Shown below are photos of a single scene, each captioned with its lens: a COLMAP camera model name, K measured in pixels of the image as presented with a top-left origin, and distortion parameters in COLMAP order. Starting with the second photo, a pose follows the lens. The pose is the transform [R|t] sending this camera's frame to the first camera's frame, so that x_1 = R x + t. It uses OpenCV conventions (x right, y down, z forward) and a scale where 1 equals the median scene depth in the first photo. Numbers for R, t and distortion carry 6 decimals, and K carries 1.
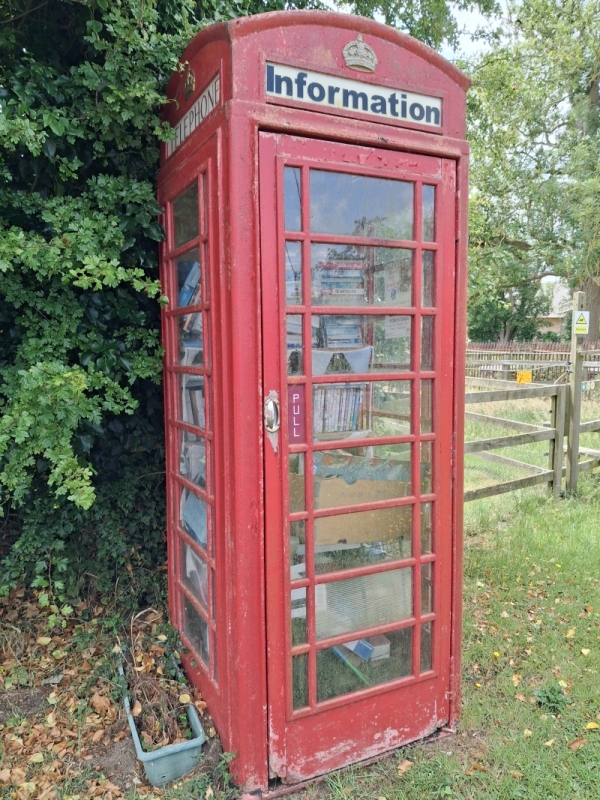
lens RADIAL K [[623.2, 0, 297.1], [0, 623.2, 397.4], [0, 0, 1]] dist [0.015850, -0.034032]
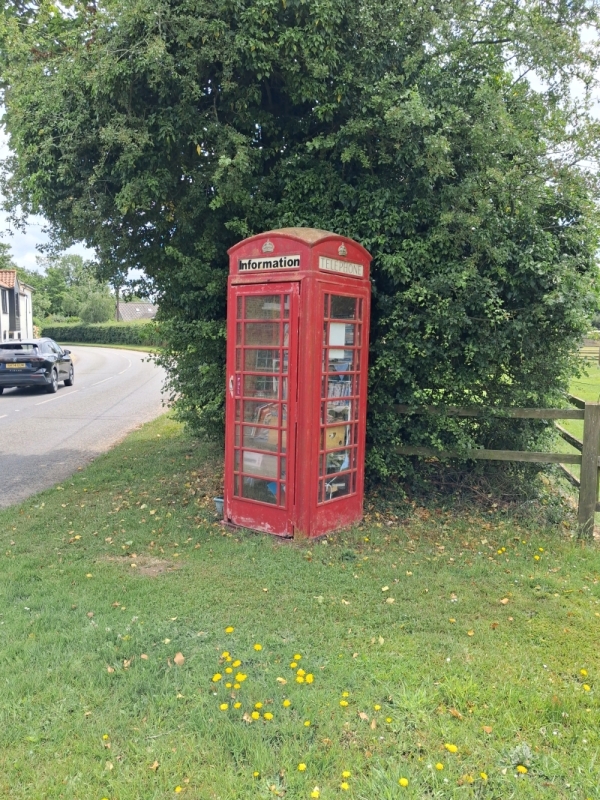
lens RADIAL K [[623.2, 0, 301.7], [0, 623.2, 403.8], [0, 0, 1]] dist [0.015850, -0.034032]
pose [[0.445184, 0.101875, -0.889625, 2.147944], [-0.099568, 0.992978, 0.063885, -0.081637], [0.889886, 0.060137, 0.452201, 0.015264]]
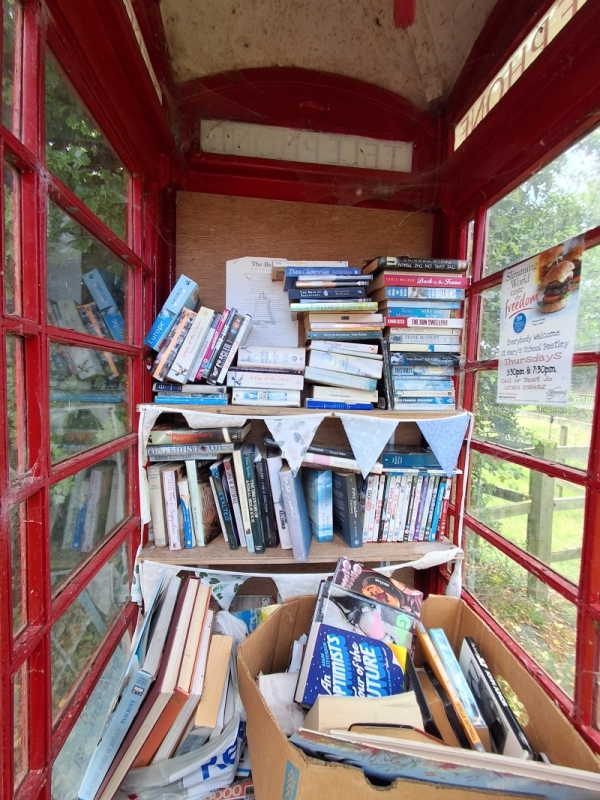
lens RADIAL K [[362.0, 0, 297.7], [0, 362.0, 400.7], [0, 0, 1]] dist [-0.002252, 0.001497]
pose [[0.939498, 0.056268, -0.337900, 0.096697], [-0.063076, 0.997966, -0.009192, -0.095391], [0.336696, 0.029949, 0.941137, 0.736891]]
